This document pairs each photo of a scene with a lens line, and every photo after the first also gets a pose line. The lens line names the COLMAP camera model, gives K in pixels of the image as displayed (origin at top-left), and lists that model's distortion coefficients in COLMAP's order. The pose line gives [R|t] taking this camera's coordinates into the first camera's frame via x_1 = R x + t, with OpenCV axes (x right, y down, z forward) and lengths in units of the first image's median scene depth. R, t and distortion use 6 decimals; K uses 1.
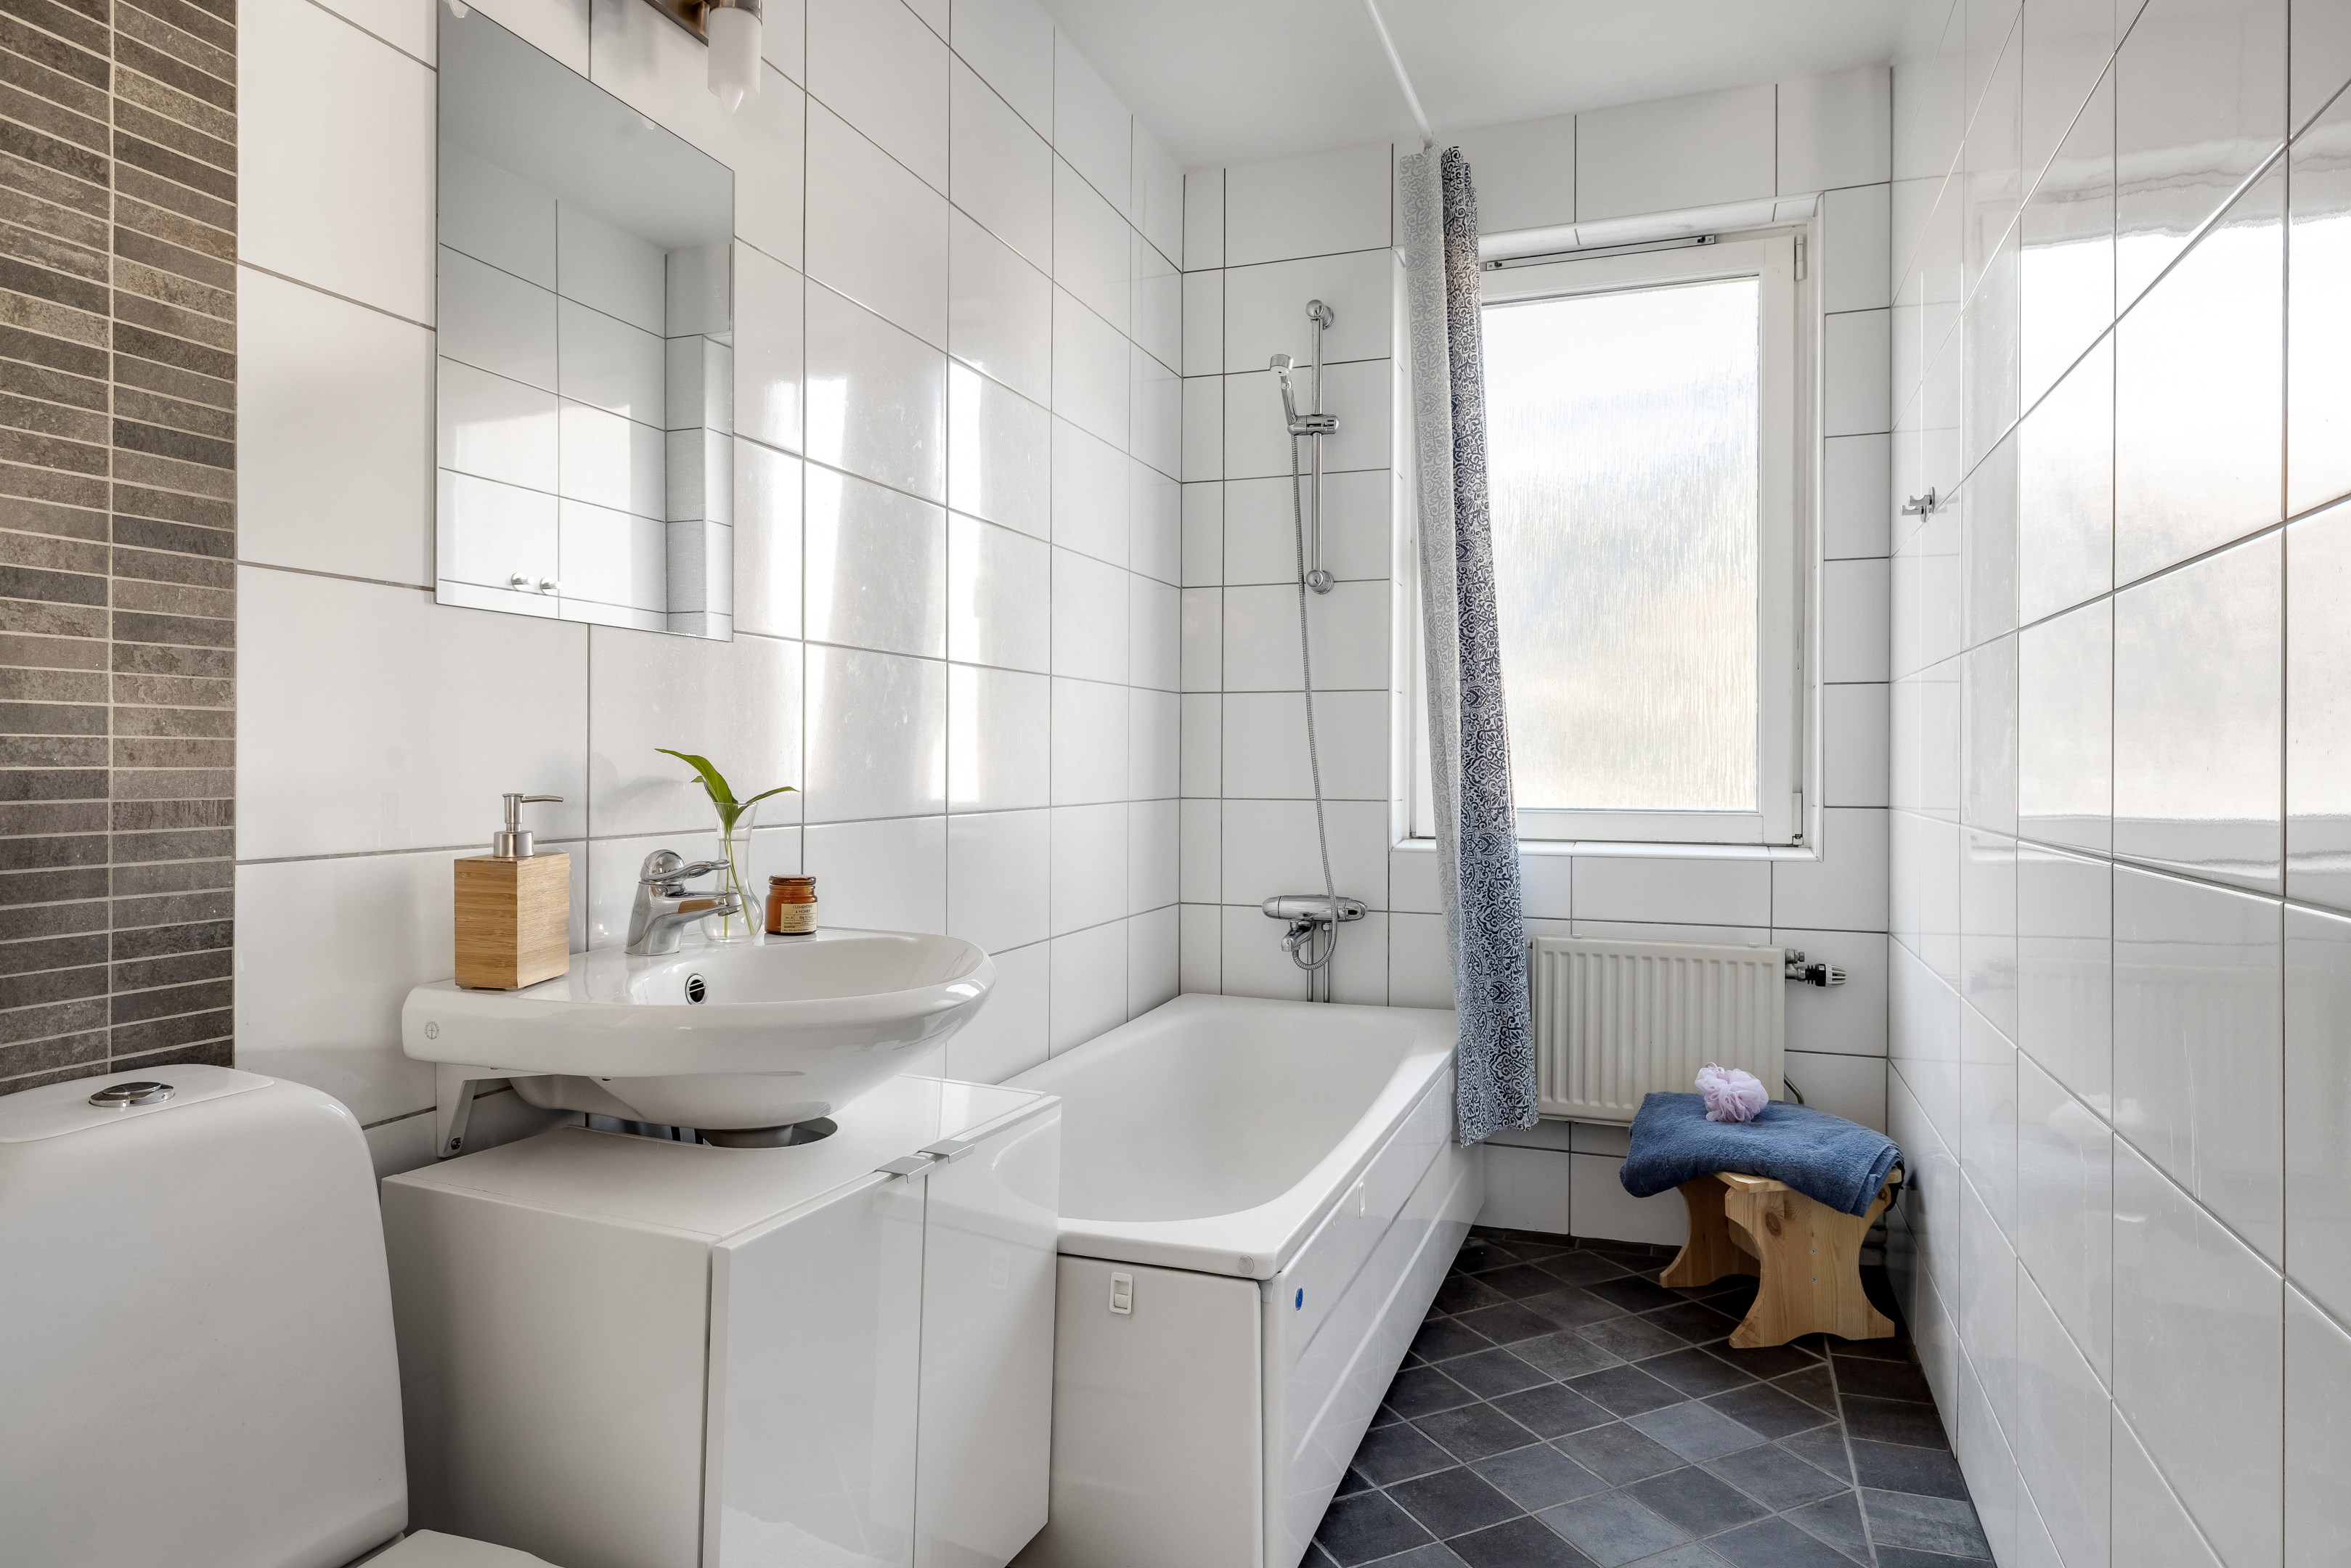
lens RADIAL K [[1378.6, 0, 1176.8], [0, 1378.6, 775.0], [0, 0, 1]] dist [-0.001770, -0.000272]
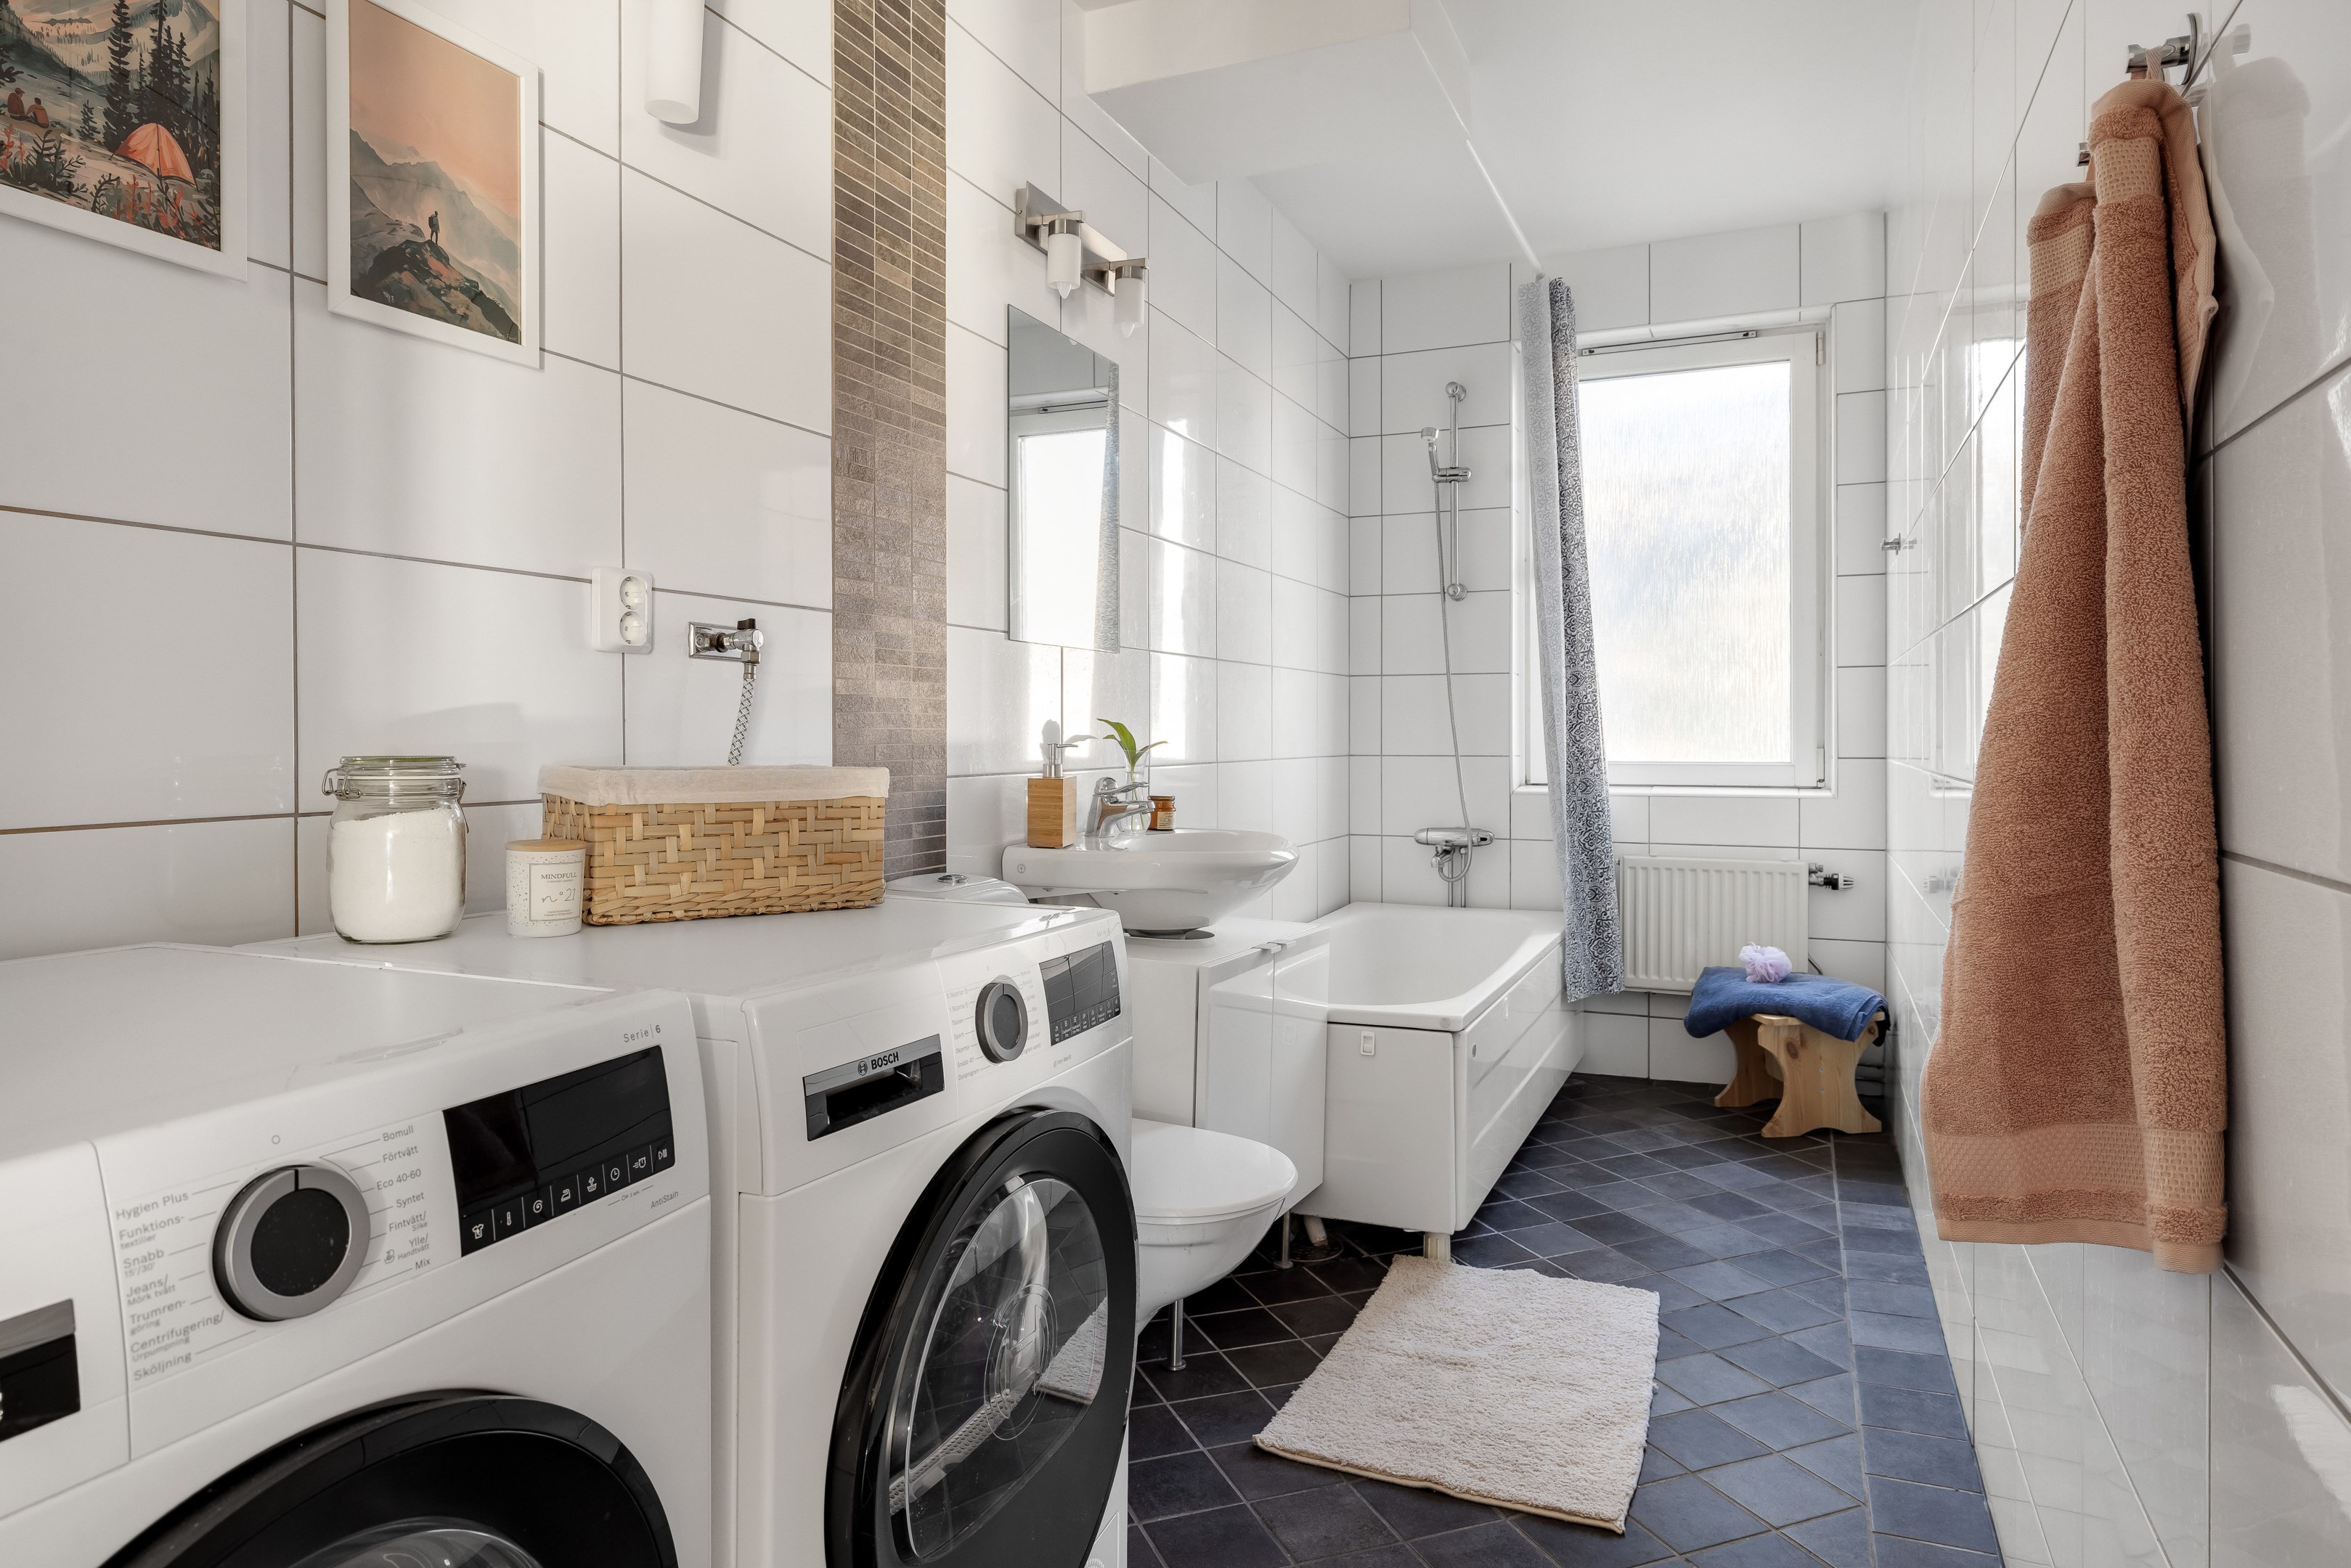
lens RADIAL K [[1378.6, 0, 1186.7], [0, 1378.6, 740.6], [0, 0, 1]] dist [-0.001770, -0.000272]
pose [[0.998447, -0.004330, -0.055547, -0.095528], [0.004108, 0.999983, -0.004118, 0.008862], [0.055564, 0.003884, 0.998448, -0.394800]]
